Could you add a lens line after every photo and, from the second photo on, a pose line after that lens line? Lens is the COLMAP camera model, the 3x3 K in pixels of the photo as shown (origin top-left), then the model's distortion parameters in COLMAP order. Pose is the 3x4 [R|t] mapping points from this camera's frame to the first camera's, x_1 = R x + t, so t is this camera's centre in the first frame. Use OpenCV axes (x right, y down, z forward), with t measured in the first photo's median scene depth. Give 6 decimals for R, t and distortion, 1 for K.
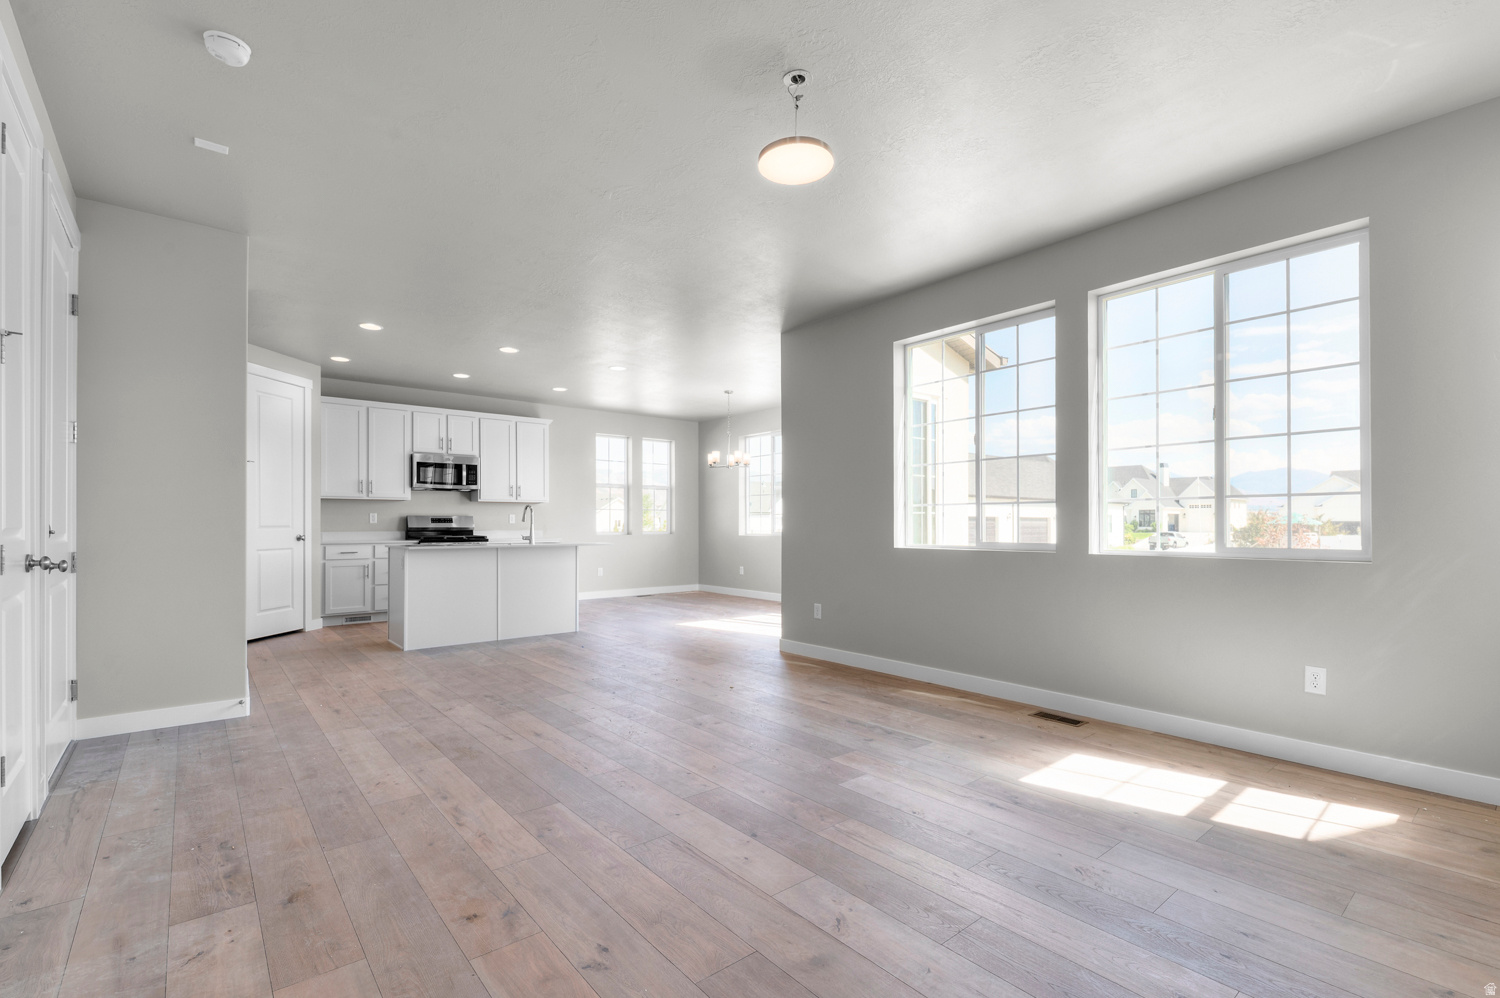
lens RADIAL K [[663.7, 0, 754.7], [0, 663.7, 518.6], [0, 0, 1]] dist [-0.004326, 0.000040]
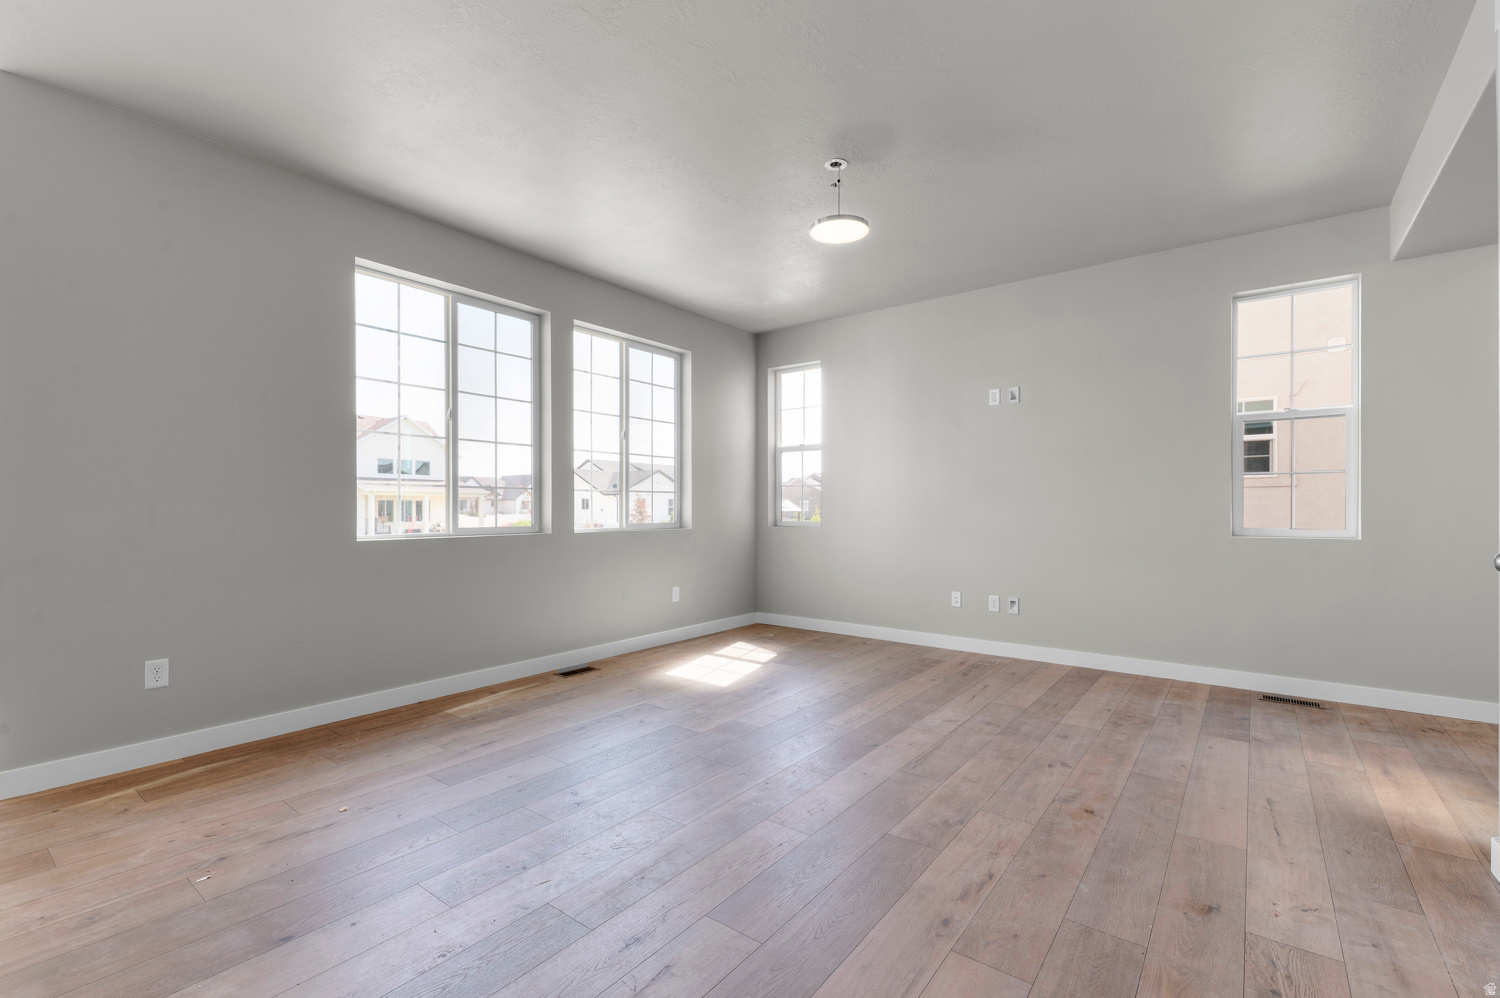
lens RADIAL K [[652.2, 0, 753.8], [0, 652.2, 507.3], [0, 0, 1]] dist [0.001109, -0.000582]
pose [[-0.209067, -0.002924, 0.977897, -0.871540], [-0.003584, 0.999991, 0.002224, 0.003606], [-0.977895, -0.003040, -0.209075, 1.083937]]
